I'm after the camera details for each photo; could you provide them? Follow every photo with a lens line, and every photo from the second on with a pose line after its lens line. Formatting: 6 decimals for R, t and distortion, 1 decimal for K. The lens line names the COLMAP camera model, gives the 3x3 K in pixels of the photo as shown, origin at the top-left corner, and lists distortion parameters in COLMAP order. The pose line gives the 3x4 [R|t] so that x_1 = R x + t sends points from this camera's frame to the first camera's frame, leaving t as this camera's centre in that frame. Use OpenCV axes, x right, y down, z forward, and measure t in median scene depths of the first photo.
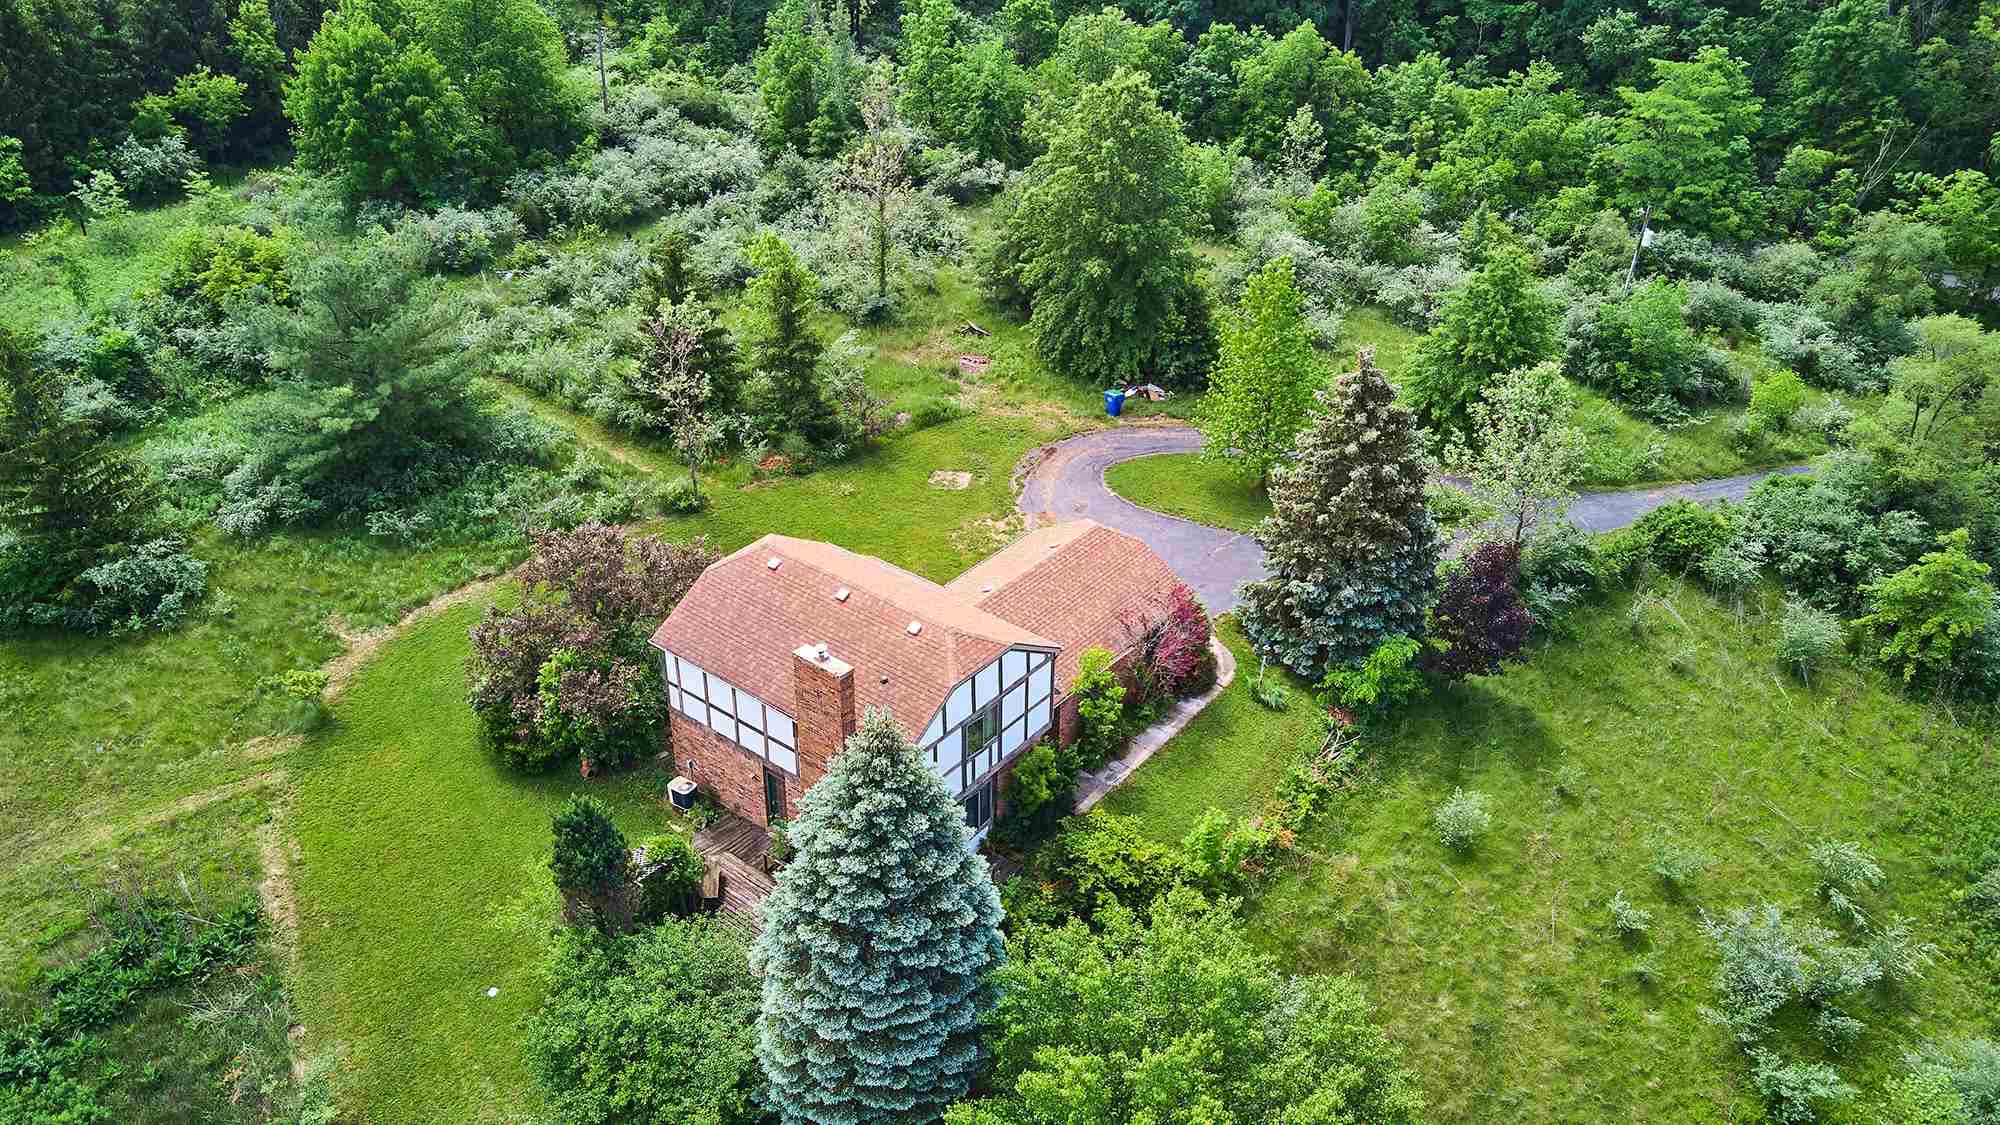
lens RADIAL K [[1499.8, 0, 997.3], [0, 1499.8, 539.2], [0, 0, 1]] dist [0.005497, 0.123728]
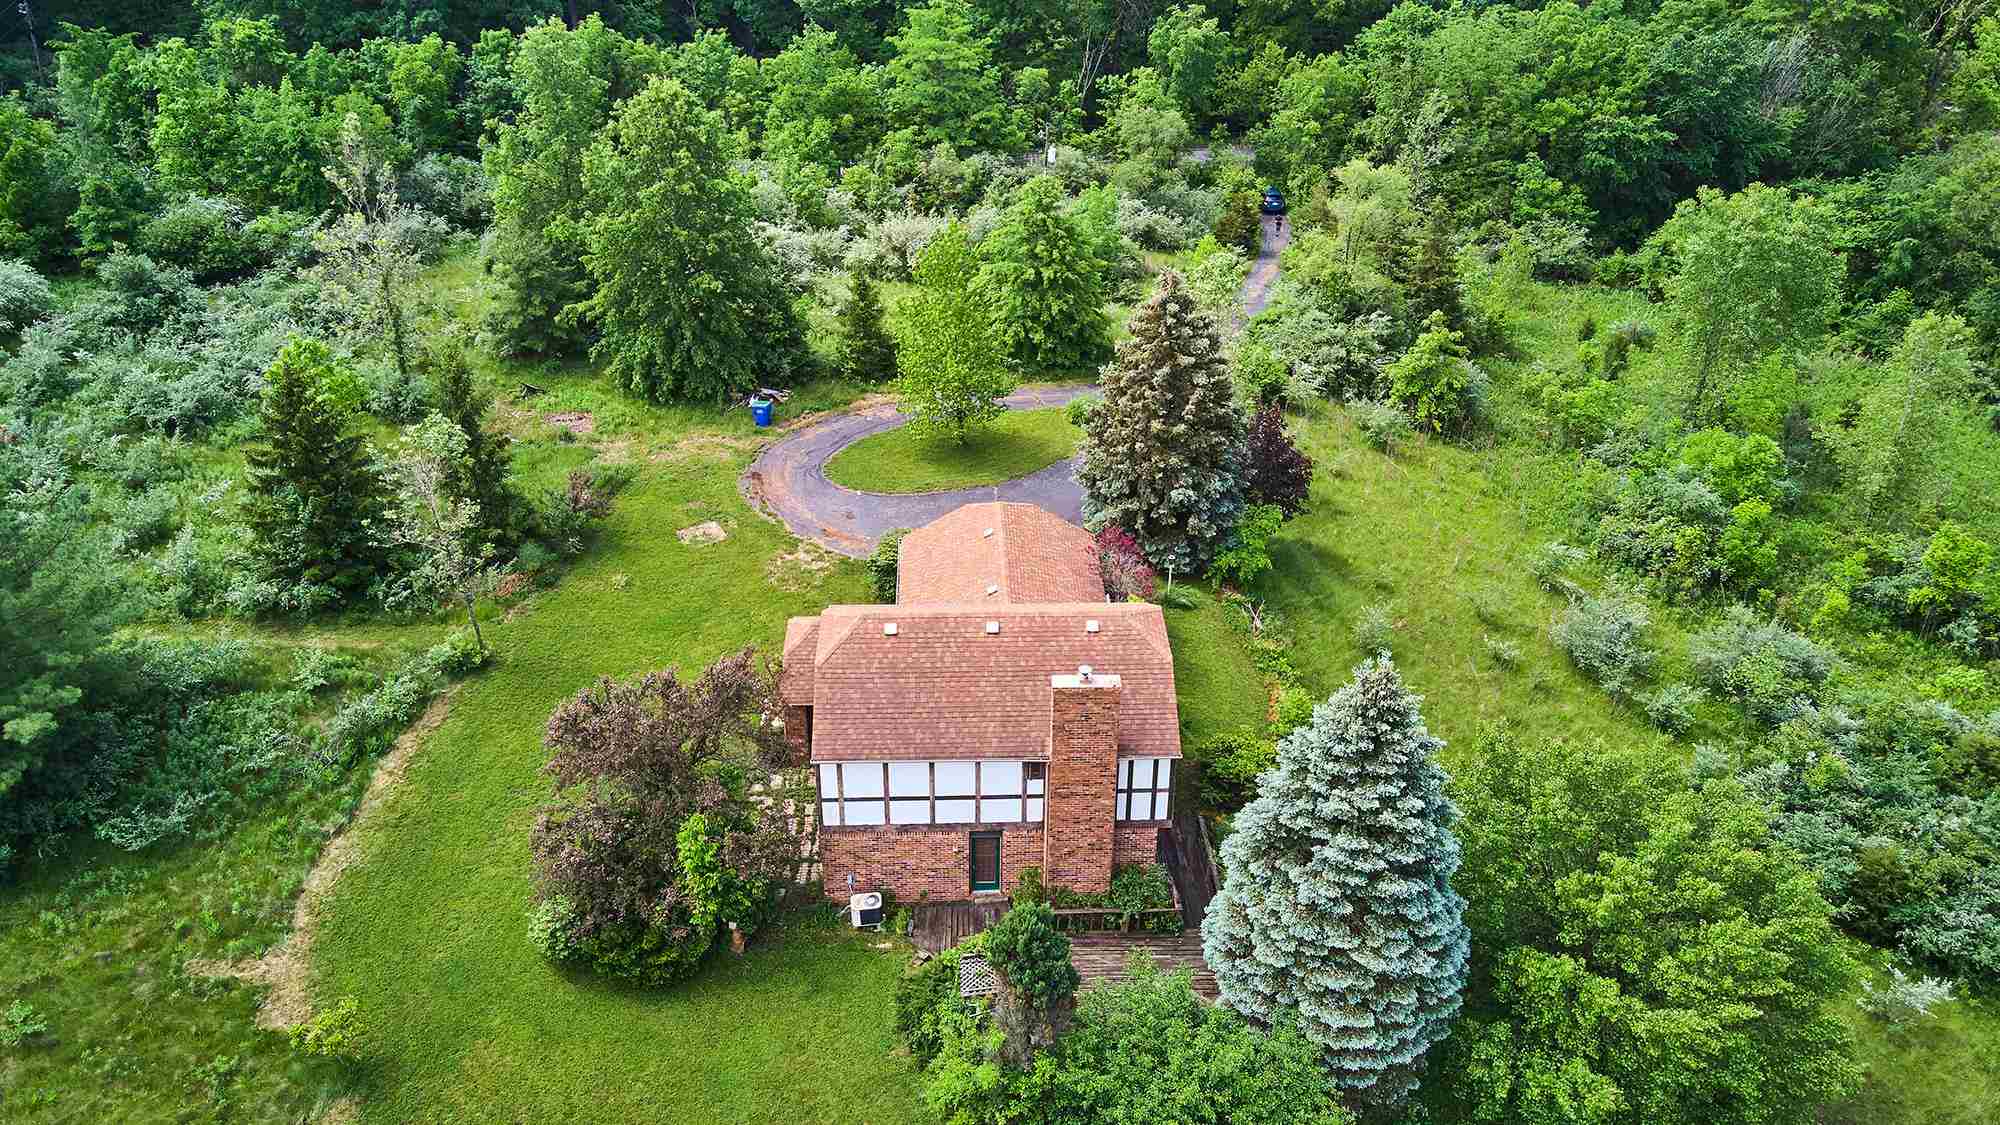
lens RADIAL K [[1499.8, 0, 997.3], [0, 1499.8, 539.2], [0, 0, 1]] dist [0.005497, 0.123728]
pose [[0.766908, -0.329561, 0.550673, -0.431390], [0.324863, 0.939371, 0.109756, -0.084952], [-0.553458, 0.094721, 0.827474, 0.144334]]
